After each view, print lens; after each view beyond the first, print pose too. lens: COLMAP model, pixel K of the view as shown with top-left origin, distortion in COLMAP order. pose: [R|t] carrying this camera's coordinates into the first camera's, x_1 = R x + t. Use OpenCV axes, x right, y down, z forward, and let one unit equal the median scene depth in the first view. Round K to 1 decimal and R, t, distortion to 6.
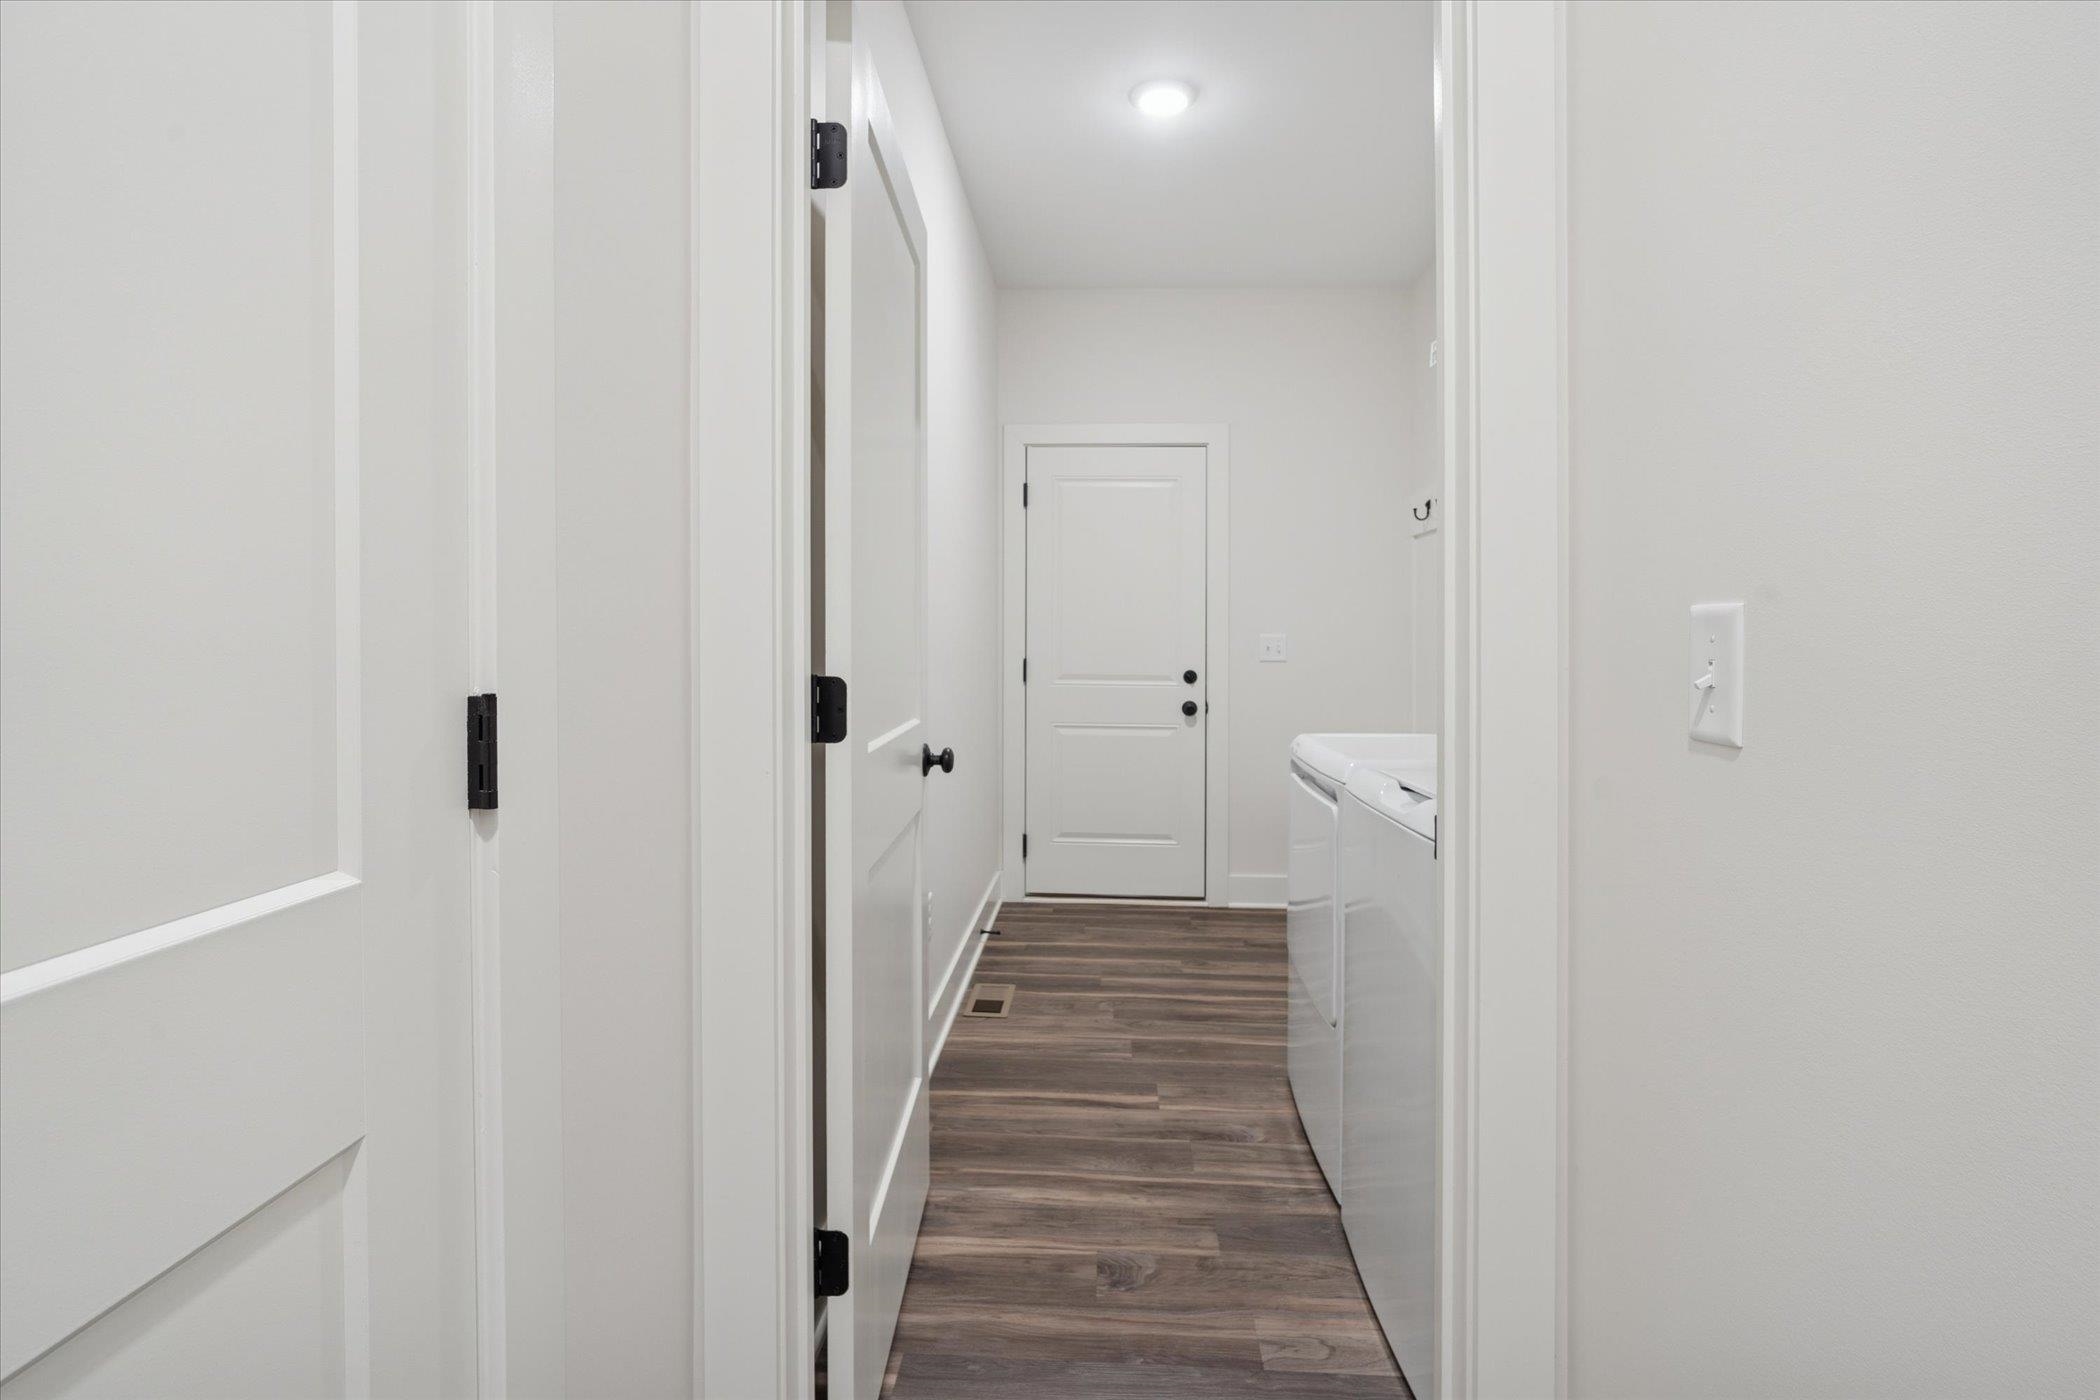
lens RADIAL K [[1010.7, 0, 1067.3], [0, 1010.7, 650.4], [0, 0, 1]] dist [-0.025933, 0.012585]
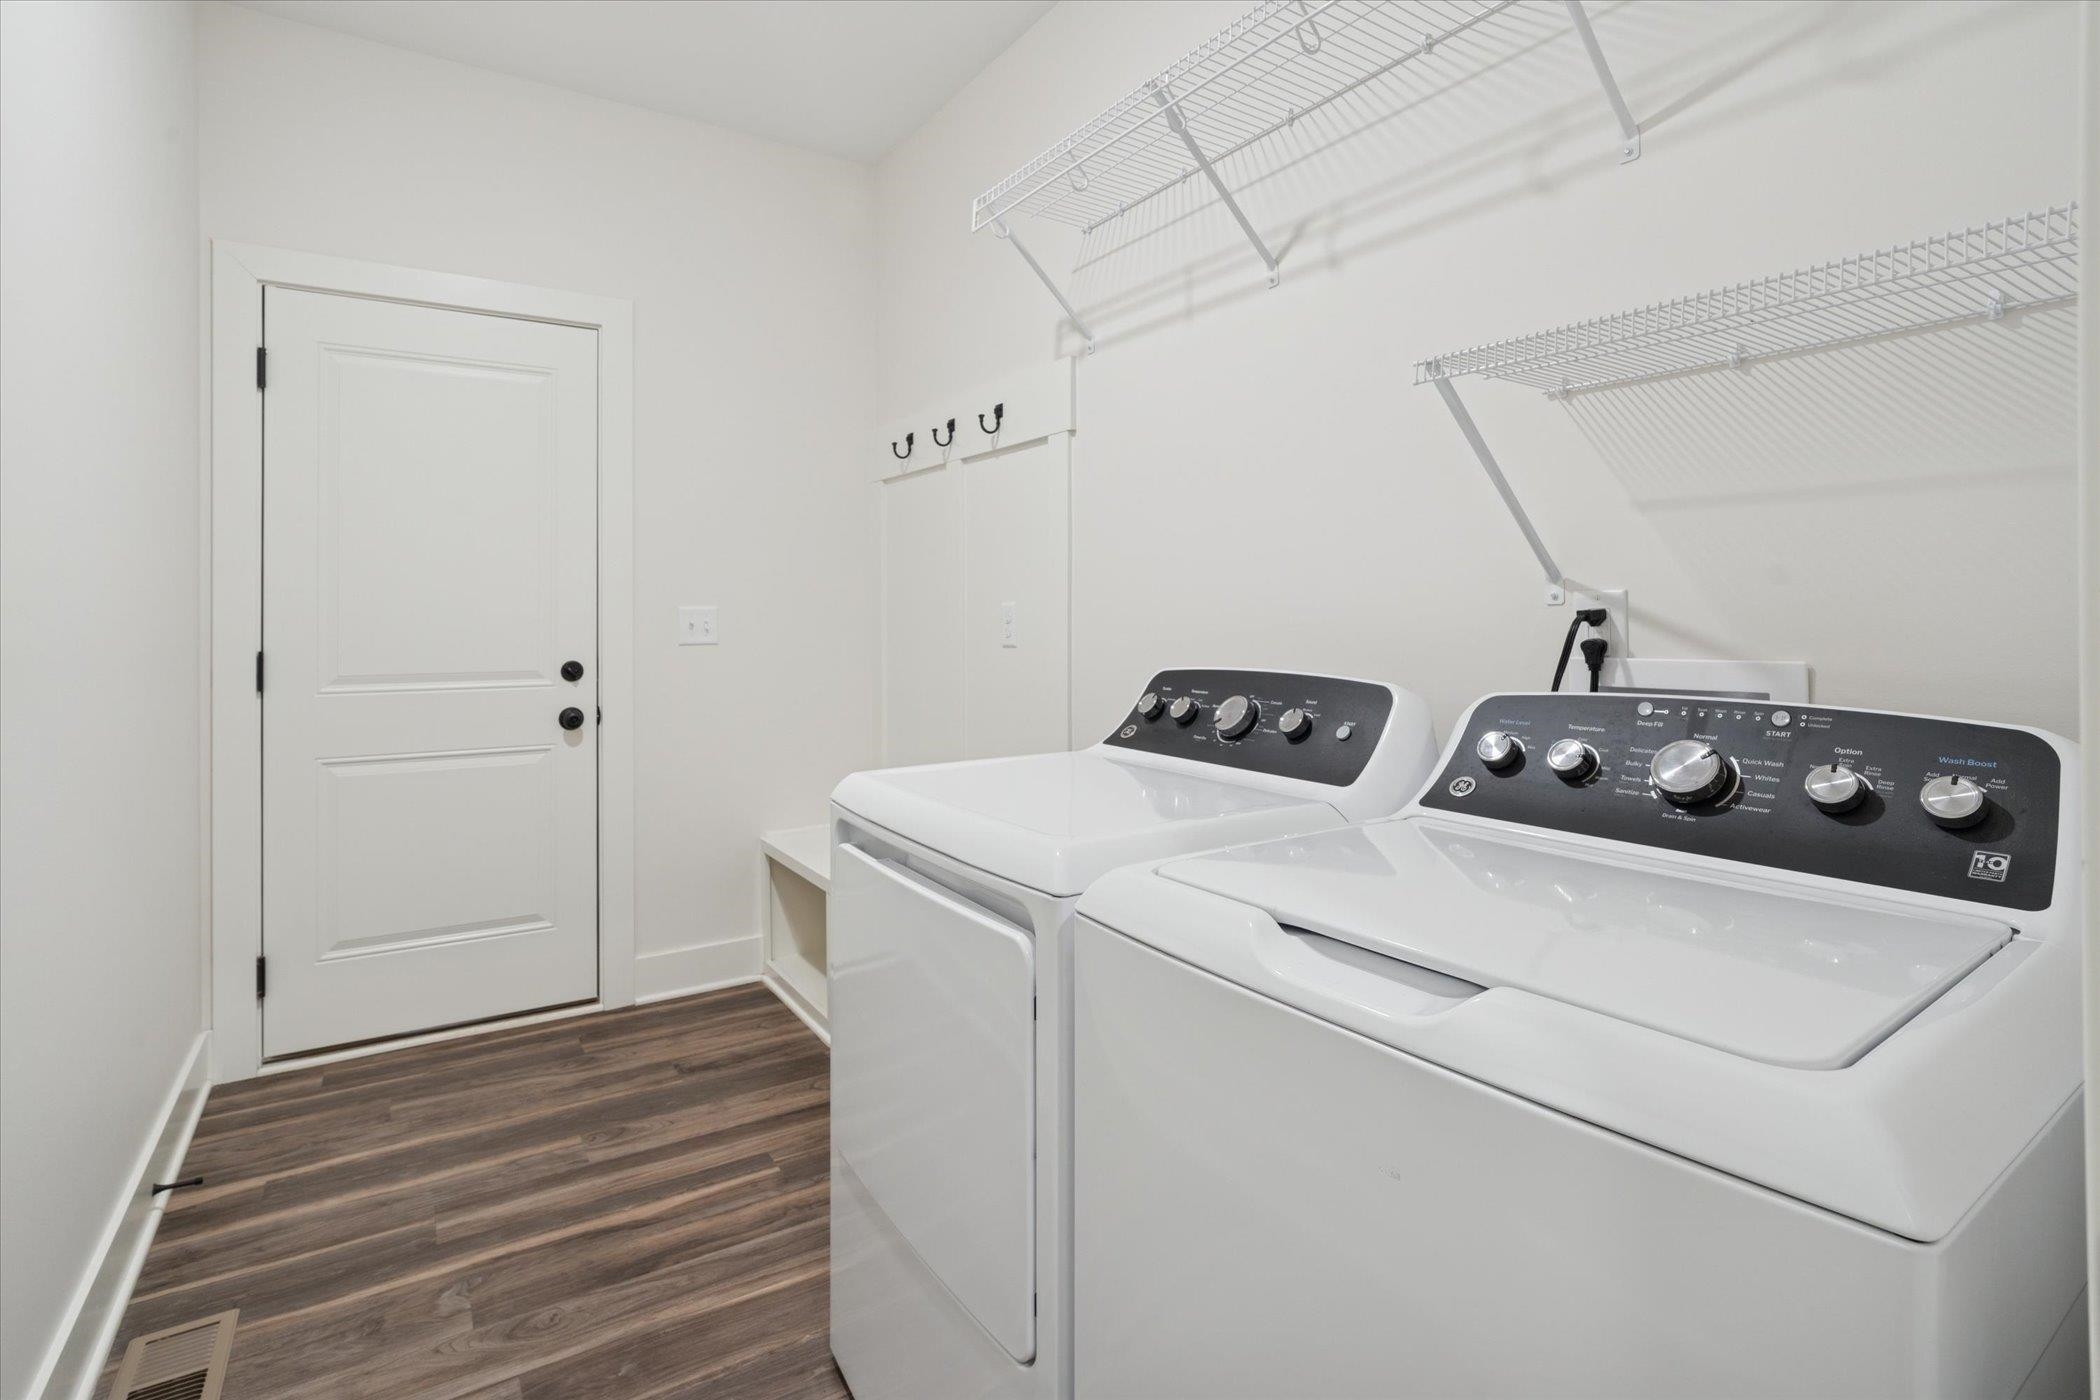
lens RADIAL K [[1001.3, 0, 1047.8], [0, 1001.3, 605.1], [0, 0, 1]] dist [-0.027323, 0.009467]
pose [[0.808504, -0.002313, 0.588486, -0.011403], [0.014202, 0.999778, -0.015583, -0.002653], [-0.588319, 0.020956, 0.808358, 0.324401]]
